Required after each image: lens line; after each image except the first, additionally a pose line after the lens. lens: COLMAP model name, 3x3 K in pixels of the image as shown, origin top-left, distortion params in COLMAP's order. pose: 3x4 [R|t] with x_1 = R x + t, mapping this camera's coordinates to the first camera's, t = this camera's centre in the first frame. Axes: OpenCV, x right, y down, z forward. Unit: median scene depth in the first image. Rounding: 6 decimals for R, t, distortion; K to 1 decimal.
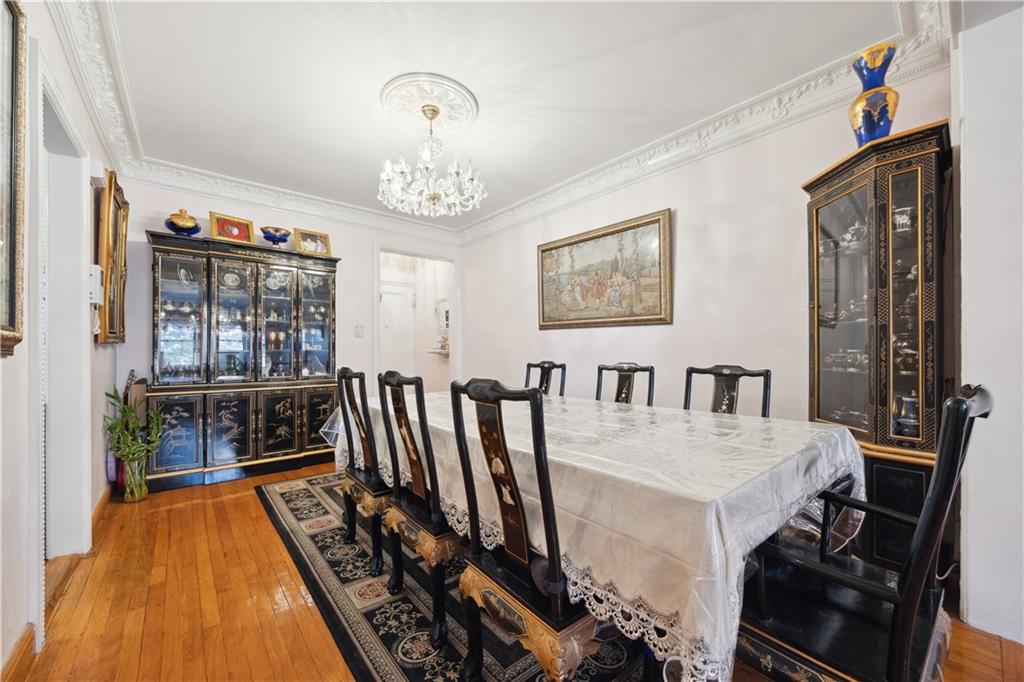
lens RADIAL K [[393.8, 0, 511.8], [0, 393.8, 346.0], [0, 0, 1]] dist [-0.002767, 0.000001]
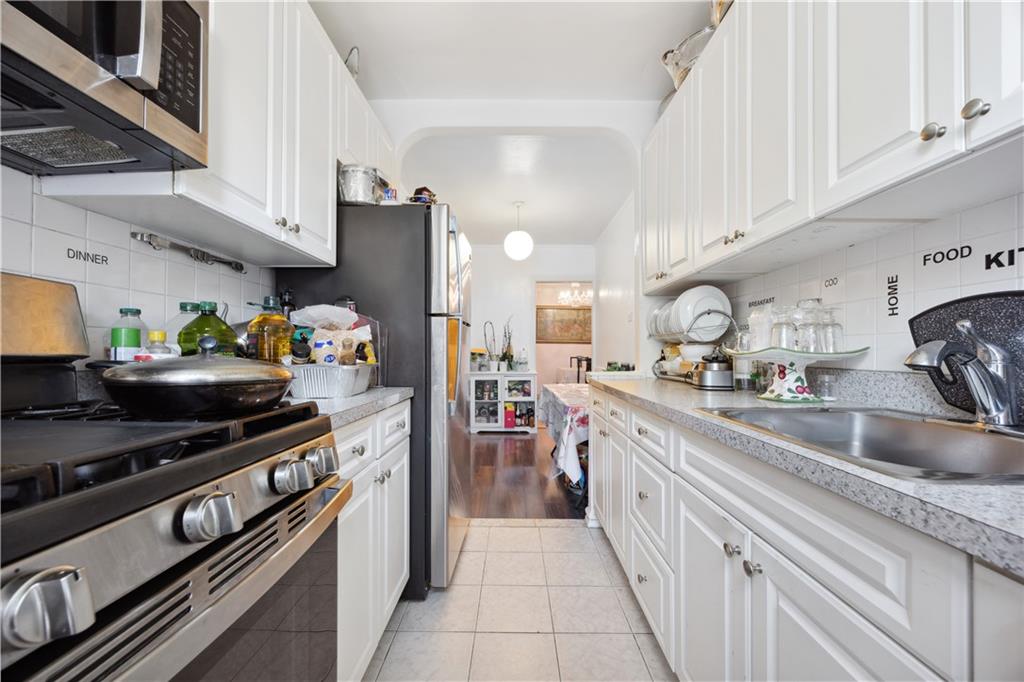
lens RADIAL K [[393.8, 0, 511.6], [0, 393.8, 347.5], [0, 0, 1]] dist [-0.002767, 0.000001]
pose [[0.646369, 0.009204, 0.762969, -1.968007], [-0.007793, 0.999955, -0.005461, -0.005510], [-0.762985, -0.002416, 0.646412, -0.389532]]
